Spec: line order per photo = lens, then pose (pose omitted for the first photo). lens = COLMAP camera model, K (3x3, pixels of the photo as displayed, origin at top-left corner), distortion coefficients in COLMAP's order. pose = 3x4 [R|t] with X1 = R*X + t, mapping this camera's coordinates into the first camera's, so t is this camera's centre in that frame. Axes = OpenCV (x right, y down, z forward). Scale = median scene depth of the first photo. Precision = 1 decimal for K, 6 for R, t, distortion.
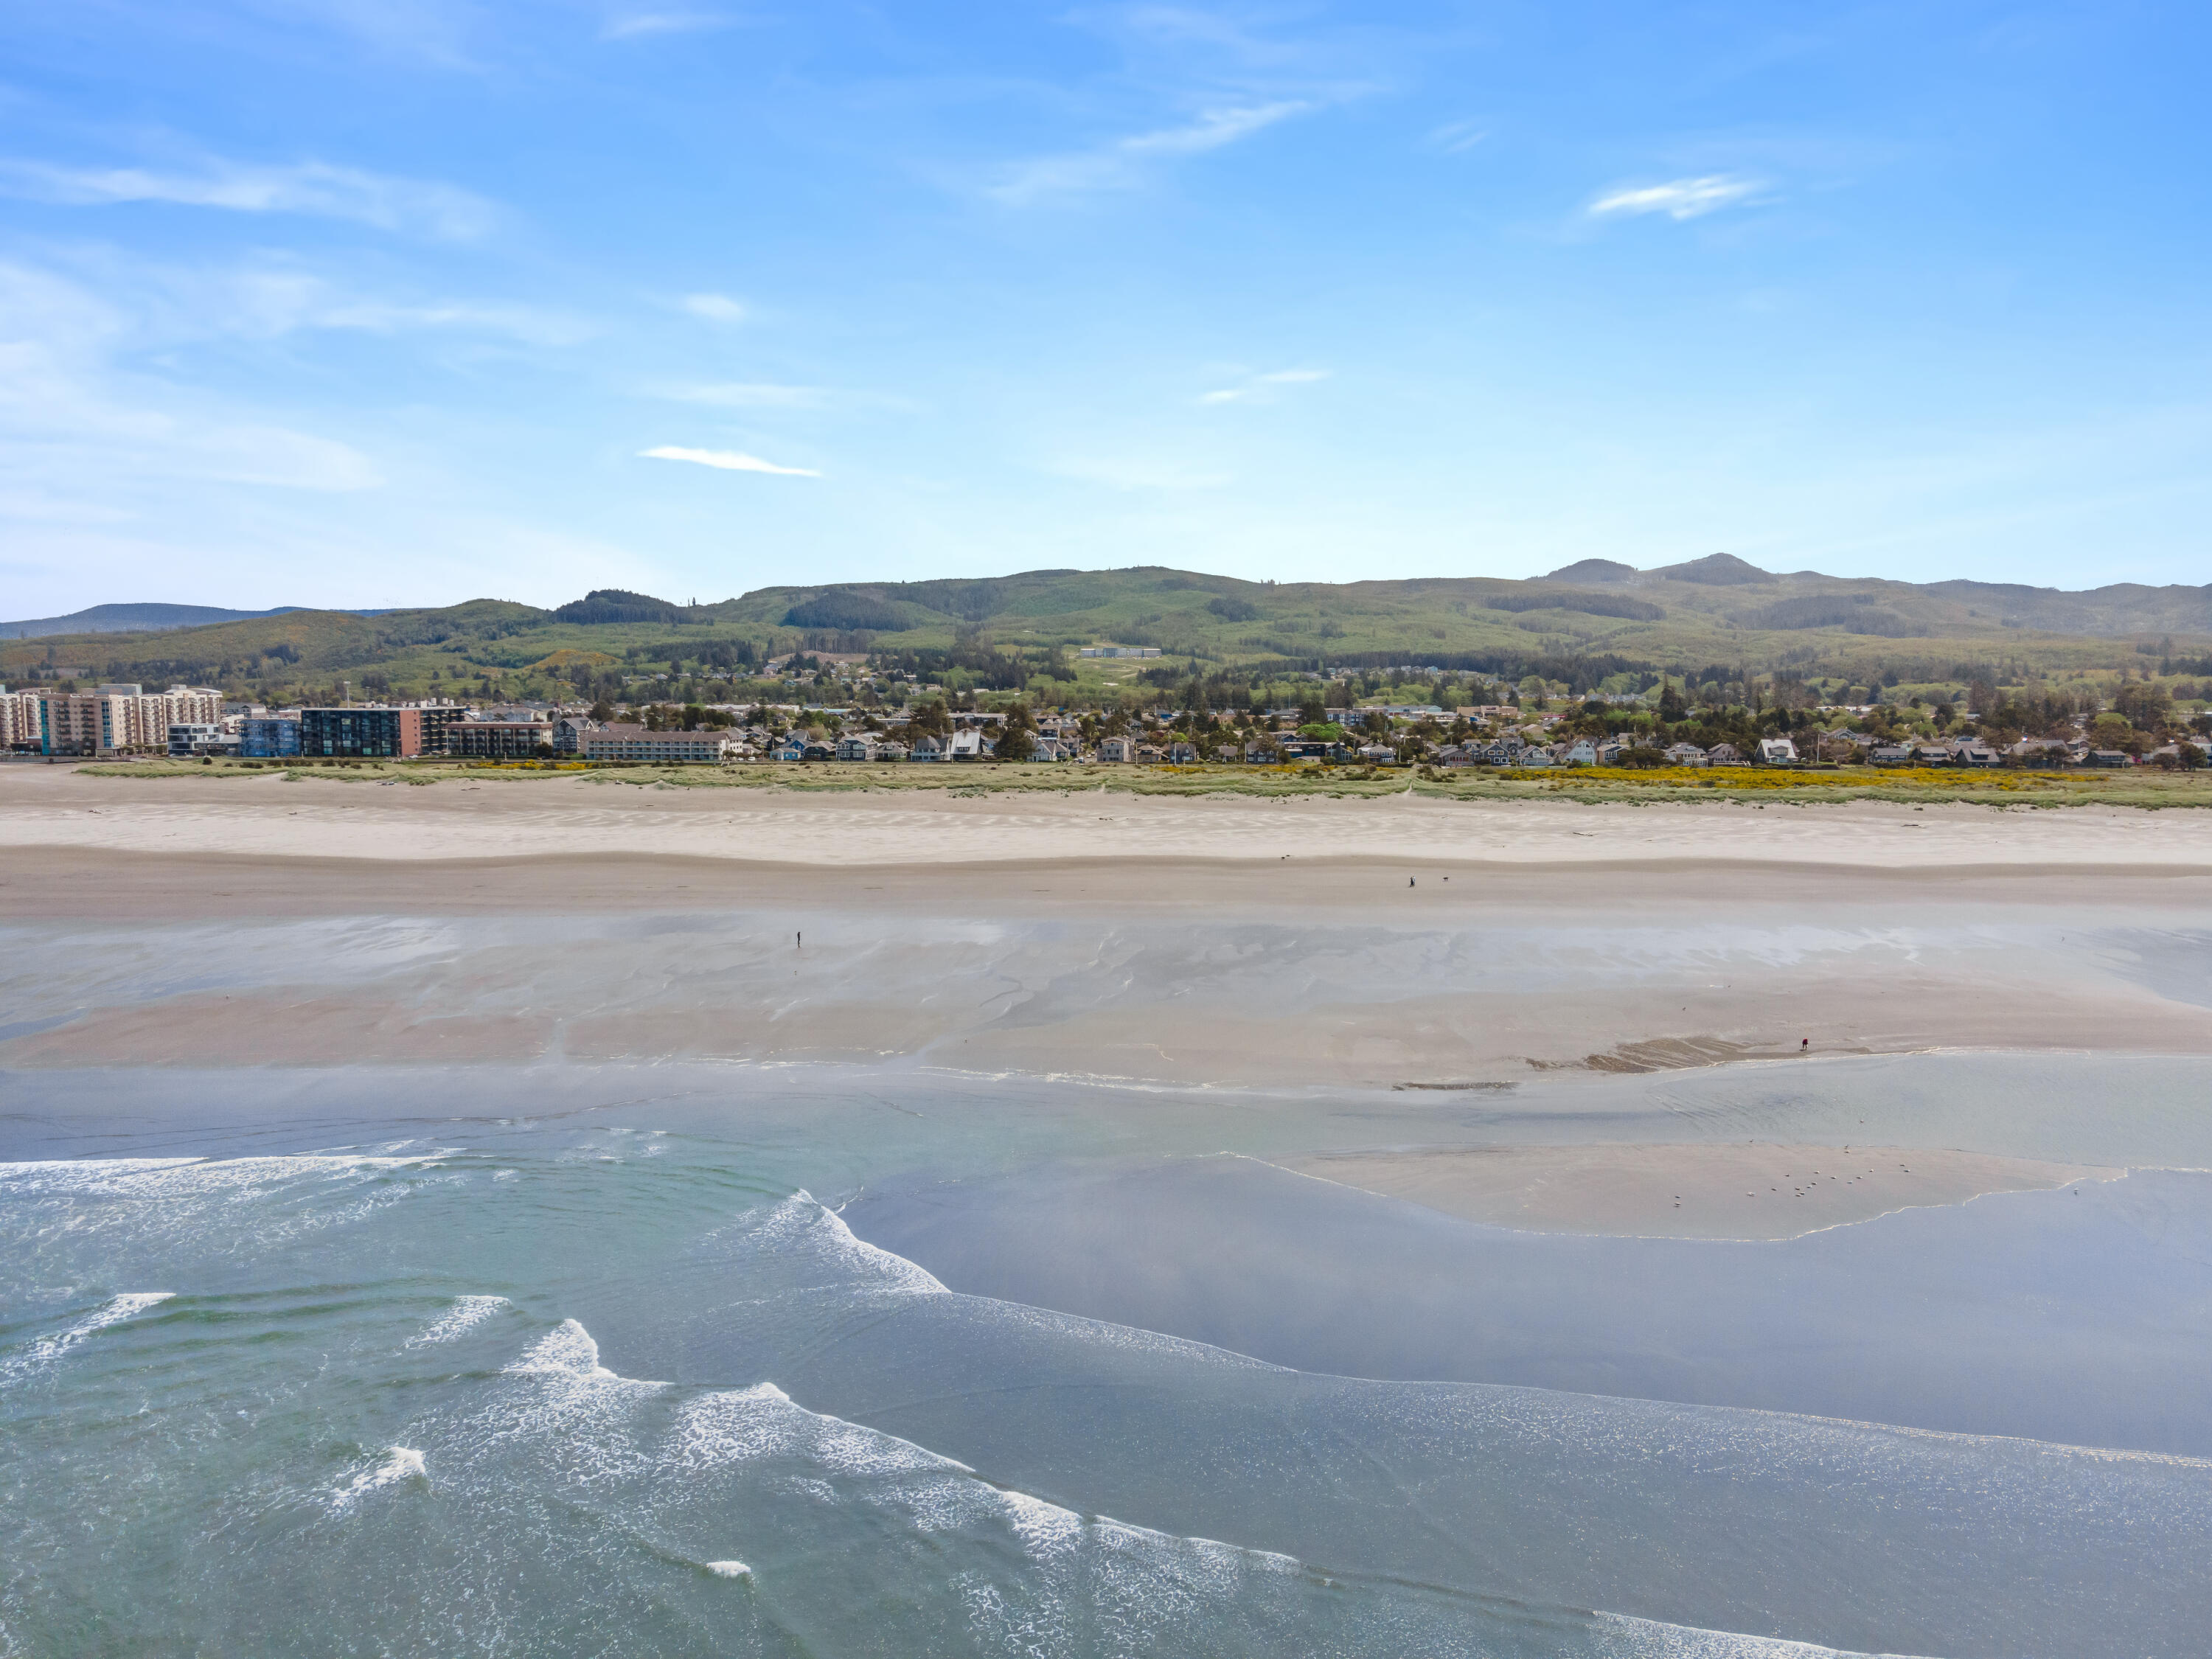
lens RADIAL K [[1586.7, 0, 1106.0], [0, 1586.7, 829.5], [0, 0, 1]] dist [0.026859, 0.025842]
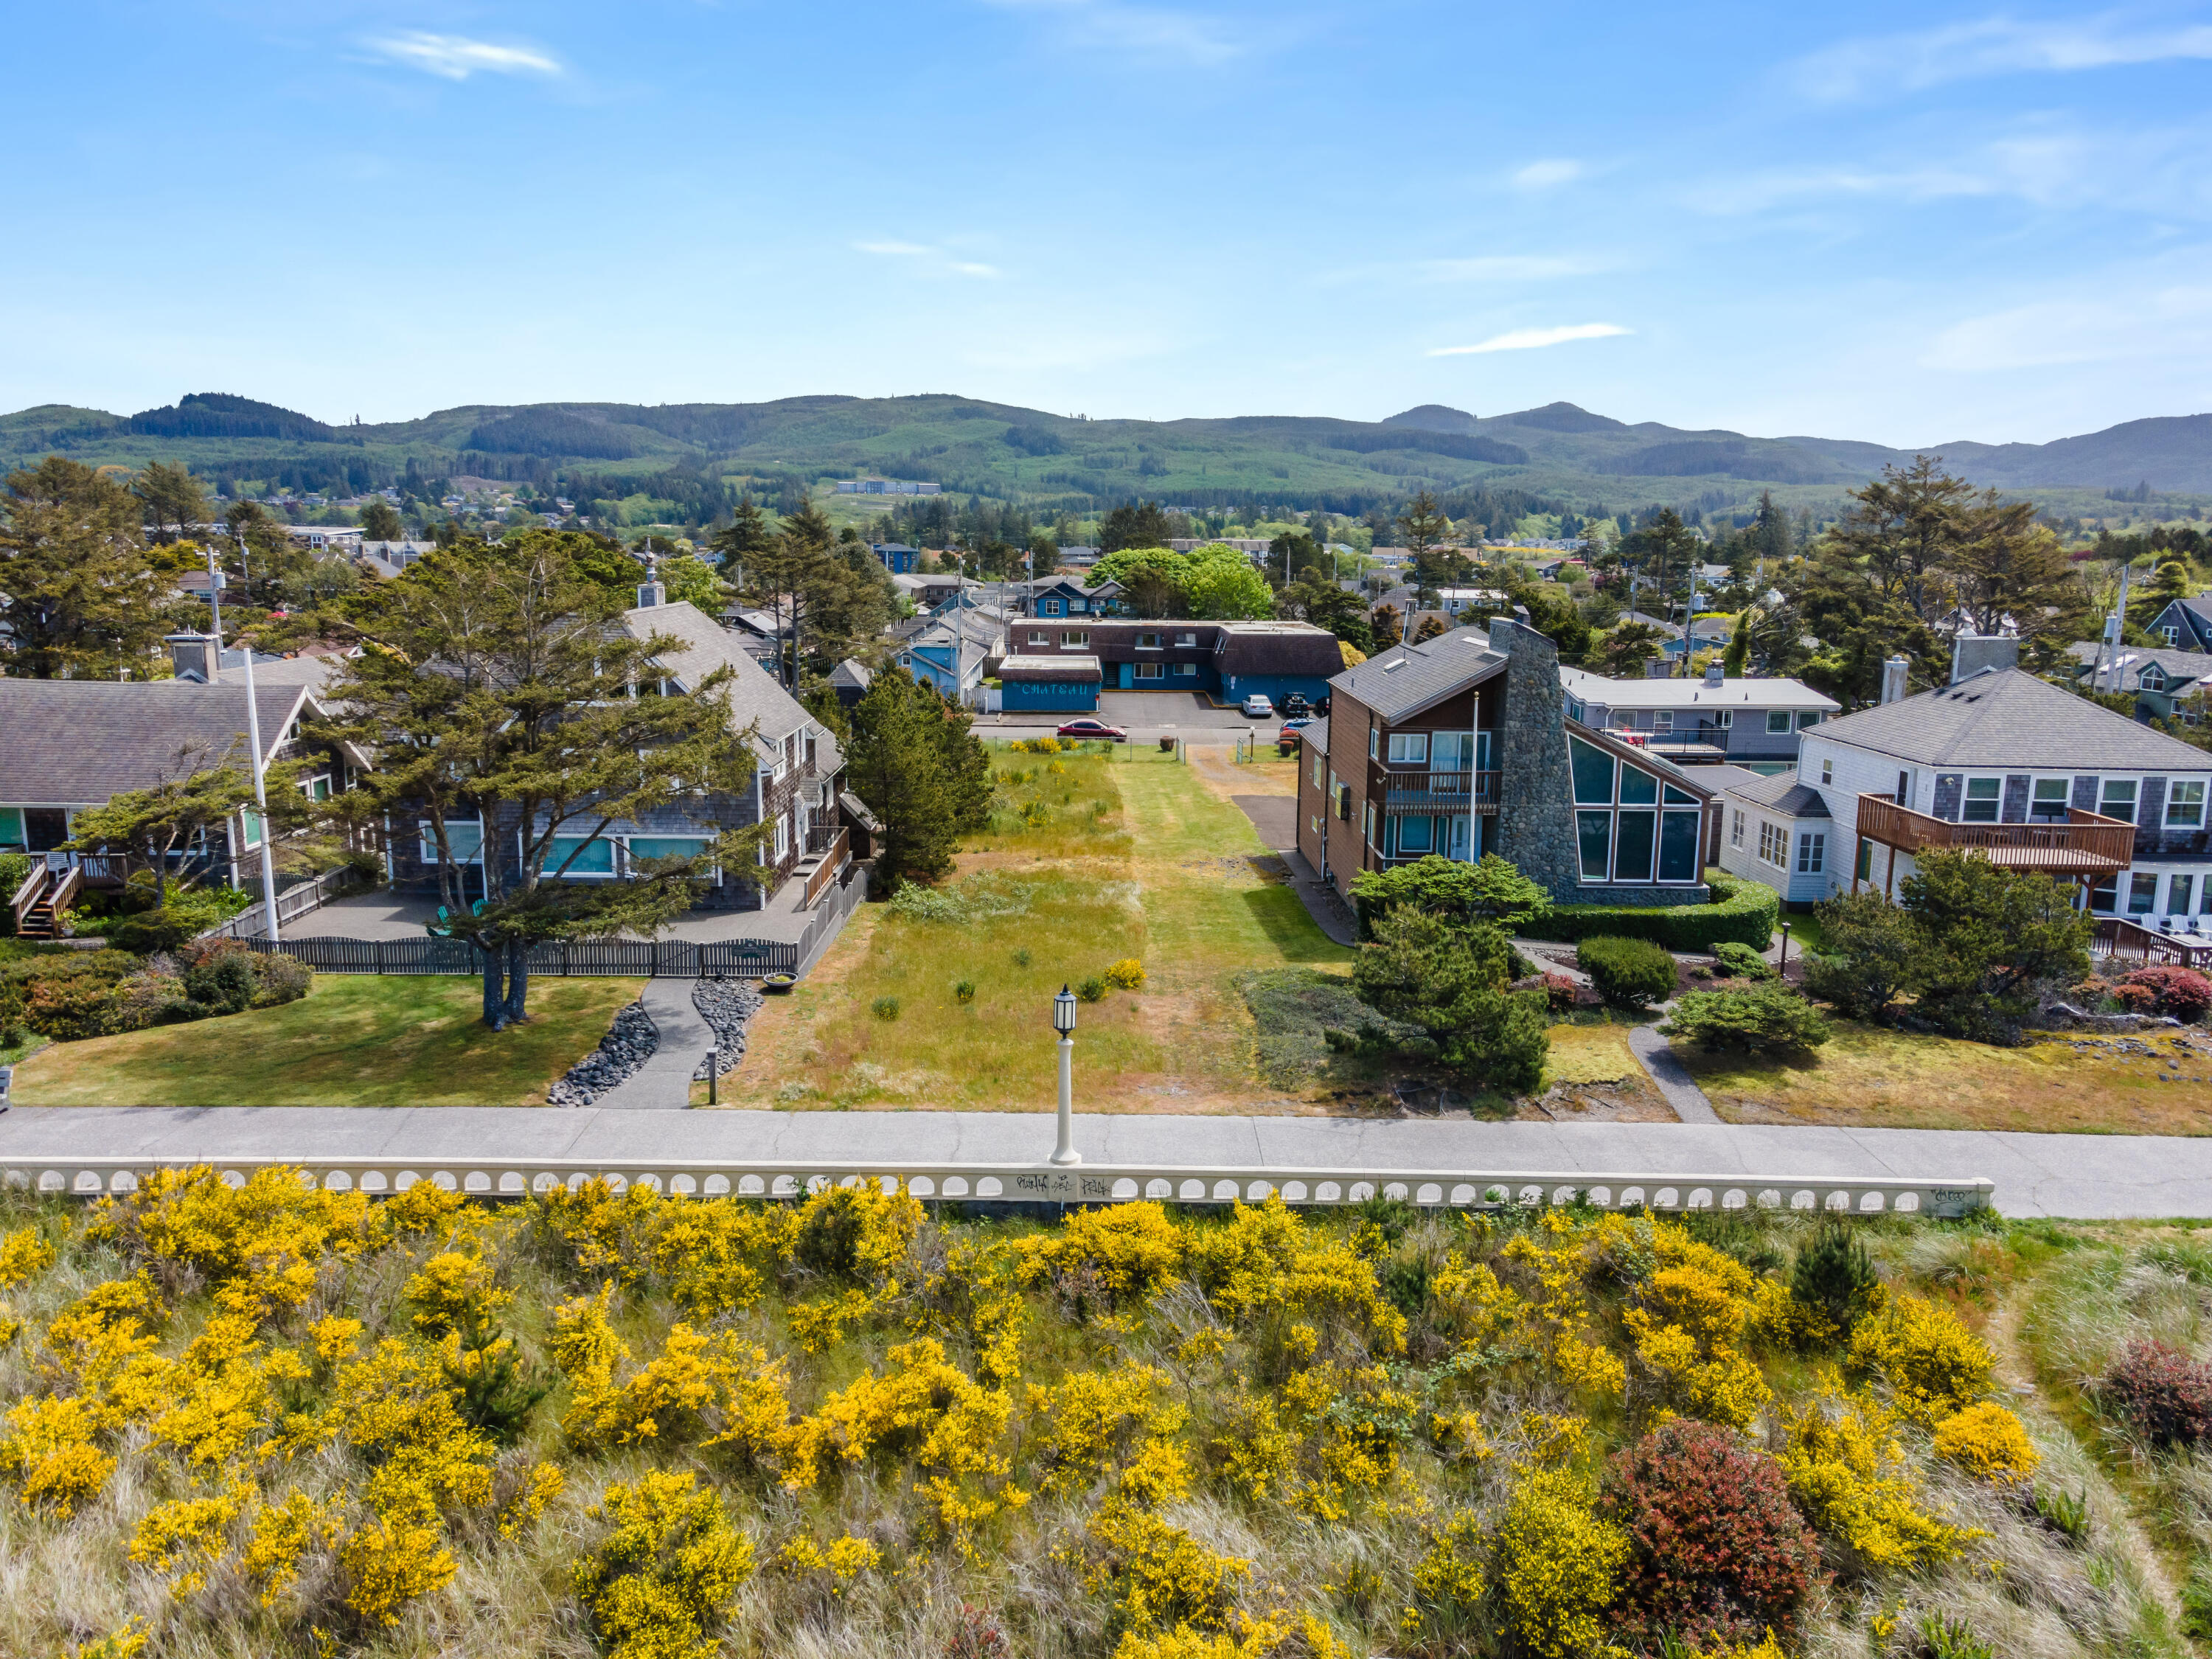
lens RADIAL K [[1586.7, 0, 1106.0], [0, 1586.7, 829.5], [0, 0, 1]] dist [0.026859, 0.025842]
pose [[0.993330, -0.009937, 0.114879, 0.021838], [-0.000084, 0.996217, 0.086903, -0.009918], [-0.115308, -0.086333, 0.989571, 0.173386]]
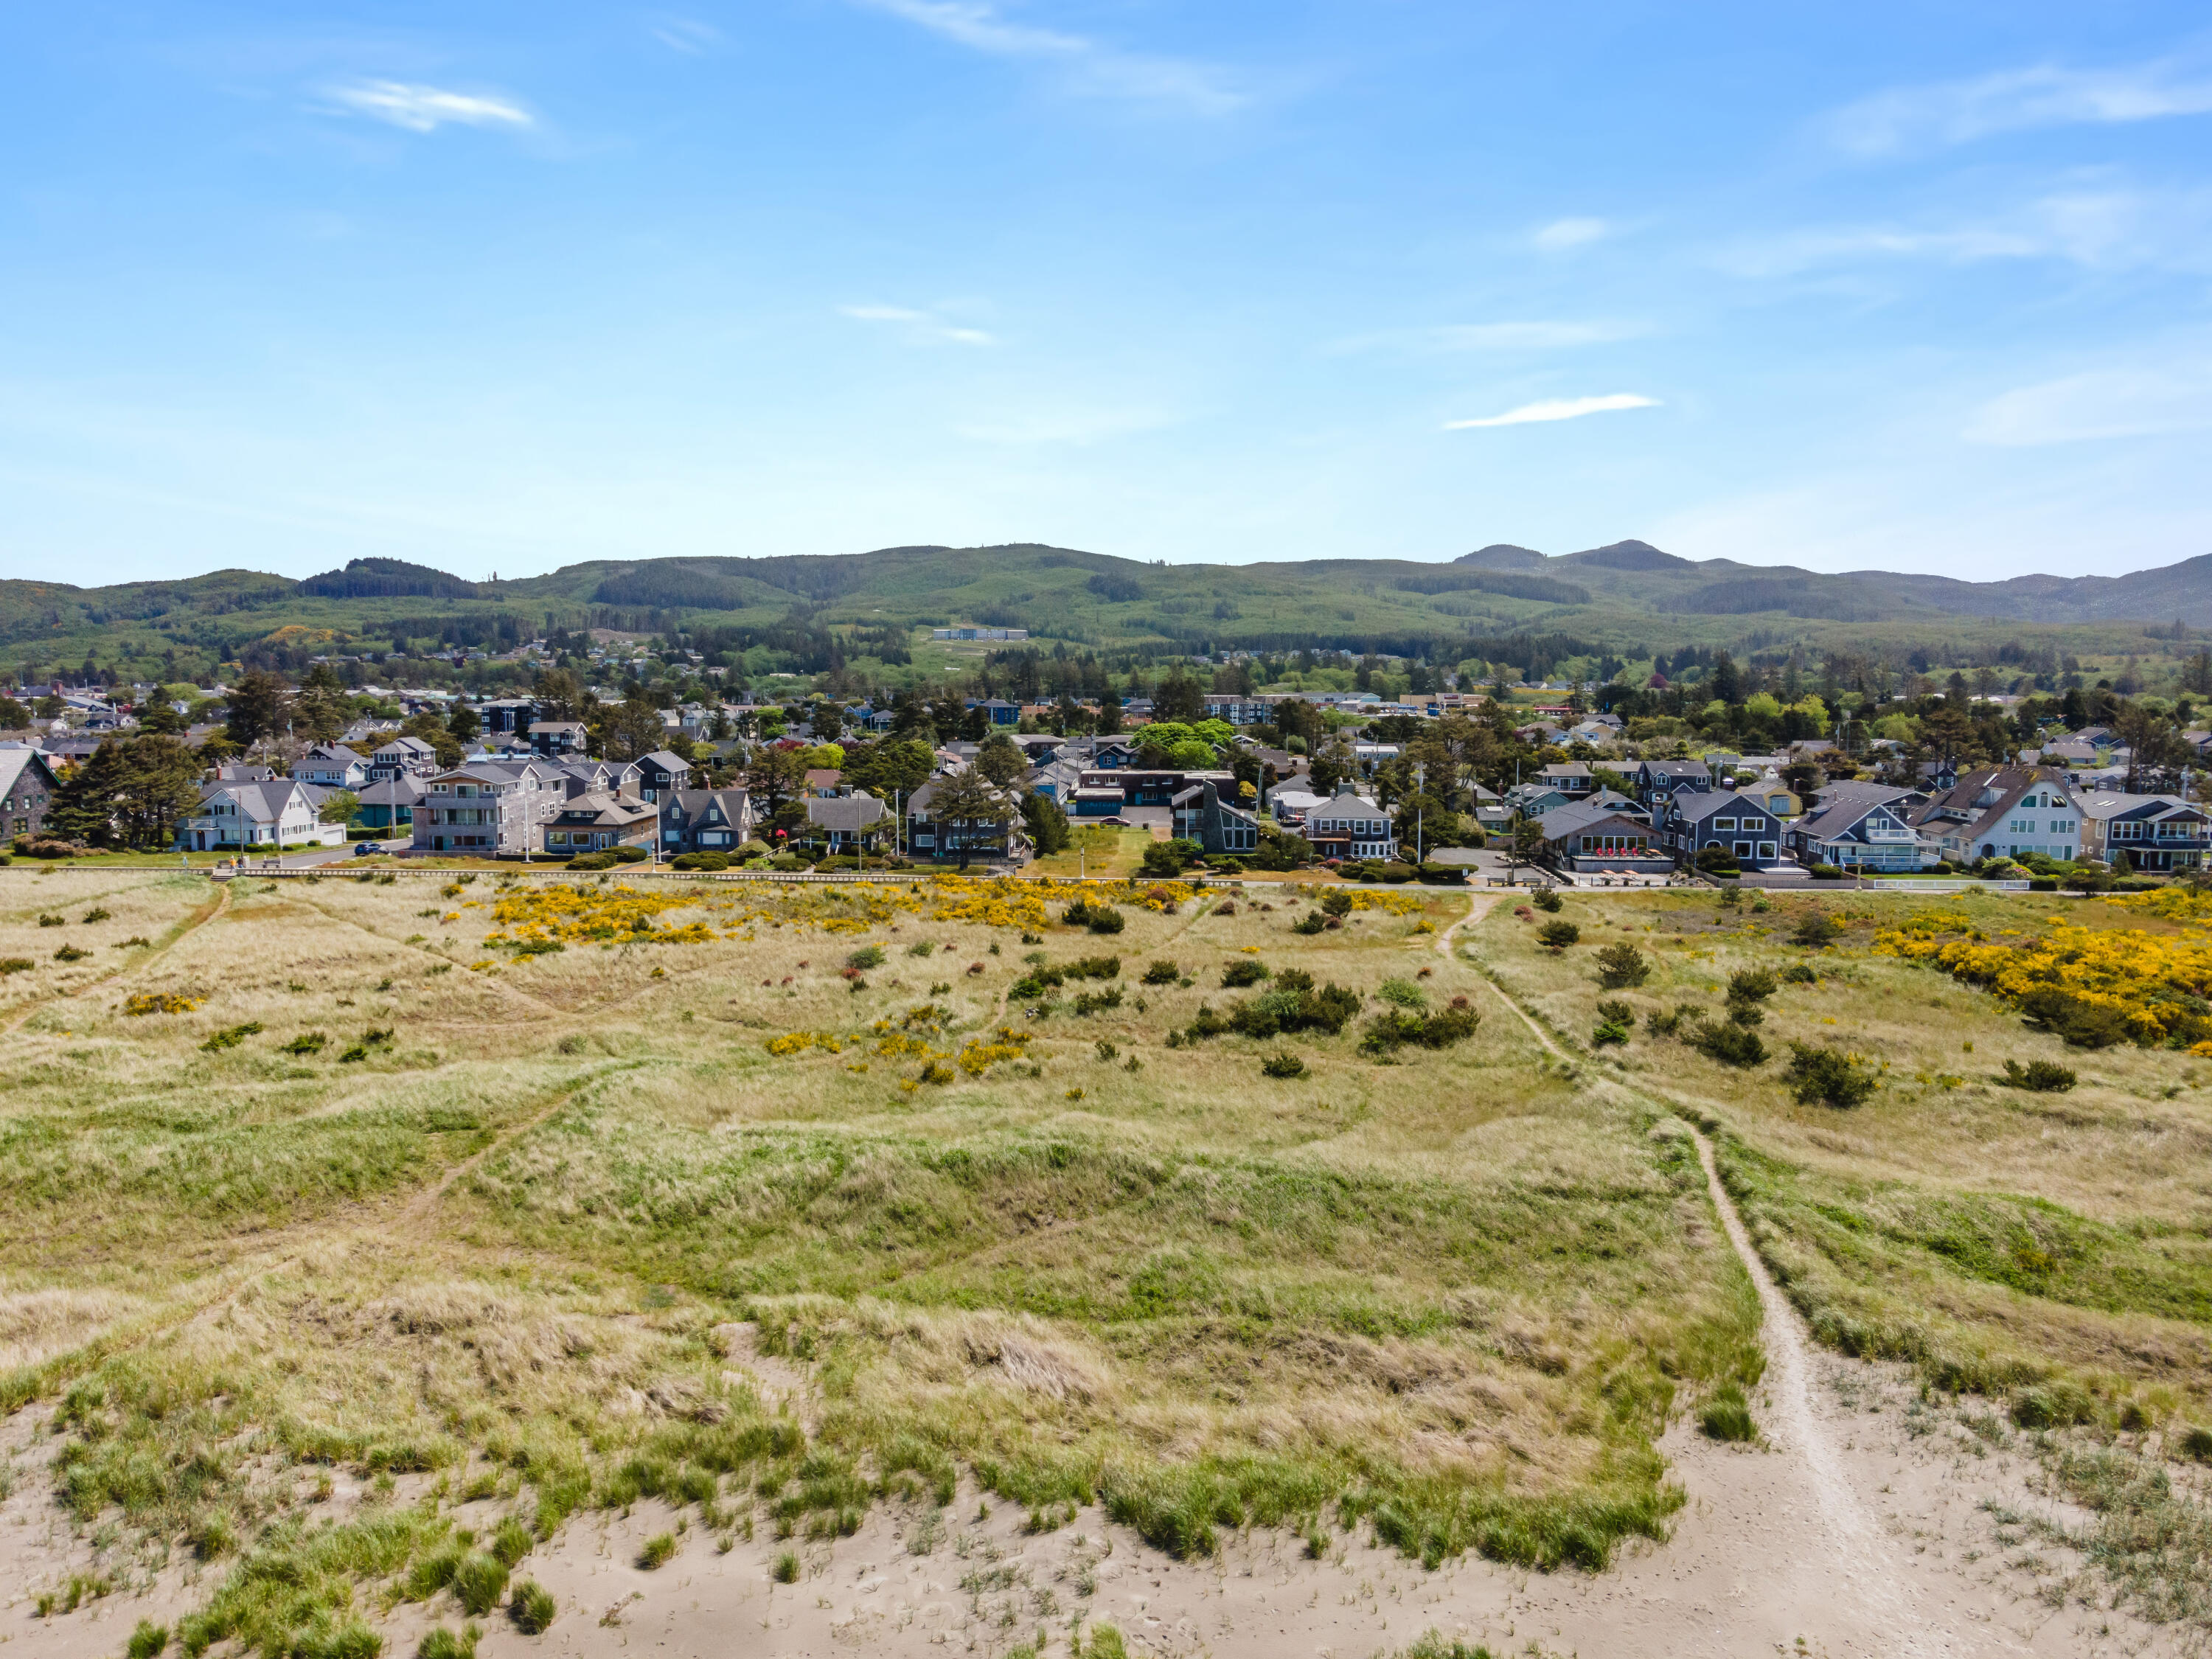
lens RADIAL K [[1586.7, 0, 1106.0], [0, 1586.7, 829.5], [0, 0, 1]] dist [0.026859, 0.025842]
pose [[0.997979, -0.003393, 0.063456, 0.020182], [0.003135, 0.999986, 0.004158, -0.009046], [-0.063469, -0.003951, 0.997976, 0.131683]]
